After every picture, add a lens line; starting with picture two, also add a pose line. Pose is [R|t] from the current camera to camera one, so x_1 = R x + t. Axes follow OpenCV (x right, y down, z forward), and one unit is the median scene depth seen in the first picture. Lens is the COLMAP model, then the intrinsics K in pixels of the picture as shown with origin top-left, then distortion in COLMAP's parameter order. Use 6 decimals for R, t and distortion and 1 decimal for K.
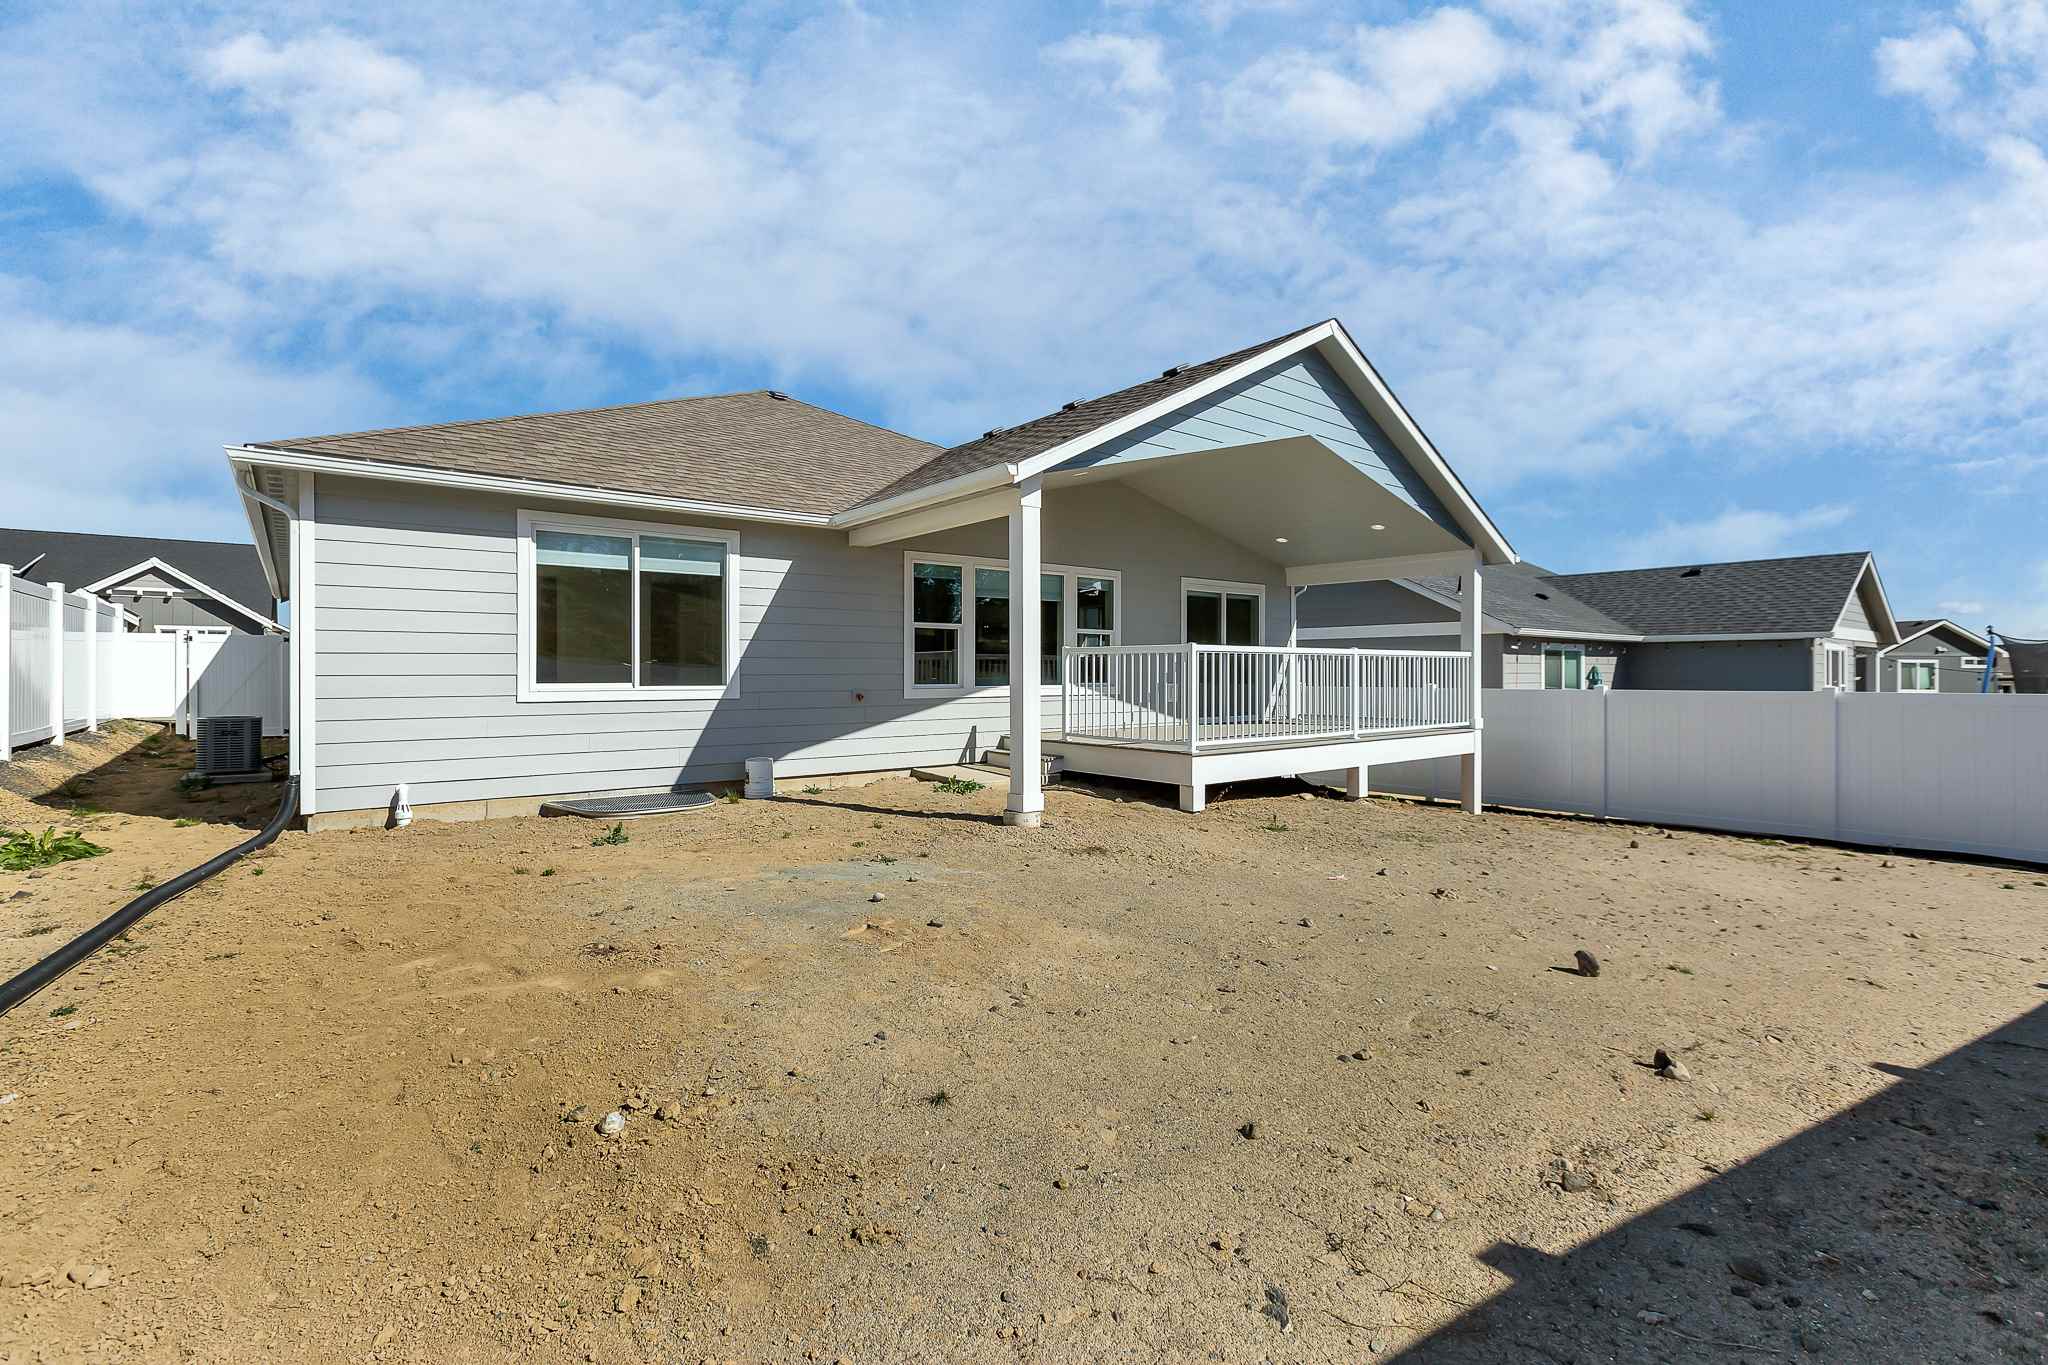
lens RADIAL K [[910.1, 0, 1025.5], [0, 910.1, 696.9], [0, 0, 1]] dist [0.001143, 0.000810]
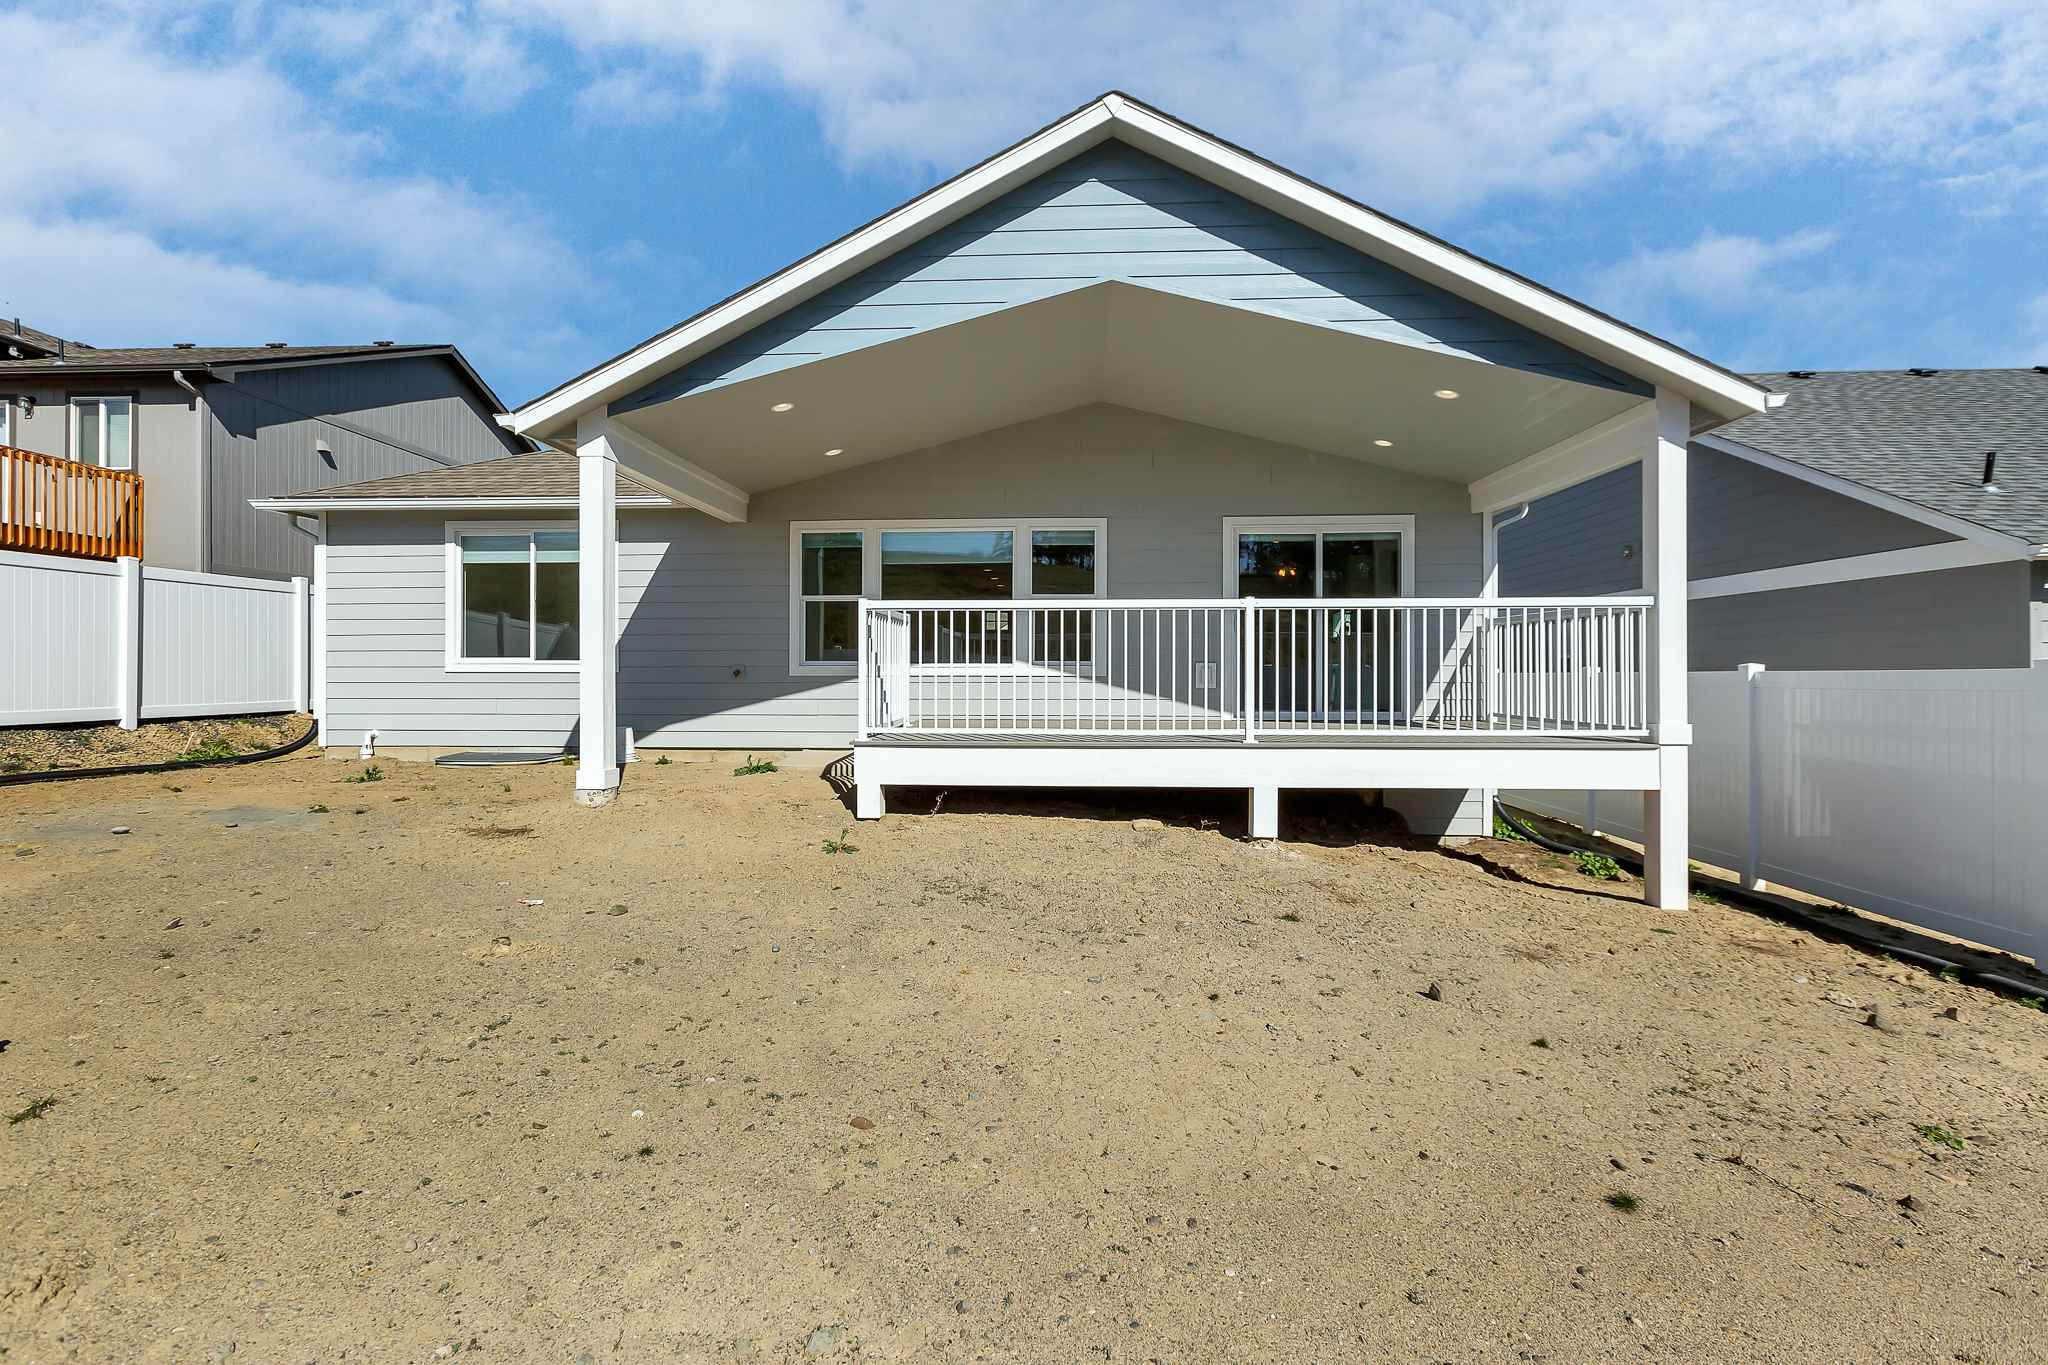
lens RADIAL K [[910.1, 0, 1025.5], [0, 910.1, 696.9], [0, 0, 1]] dist [0.001143, 0.000810]
pose [[0.748563, 0.018804, -0.662797, 0.705628], [-0.016745, 0.999815, 0.009454, 0.011500], [0.662852, 0.004021, 0.748740, 0.454796]]
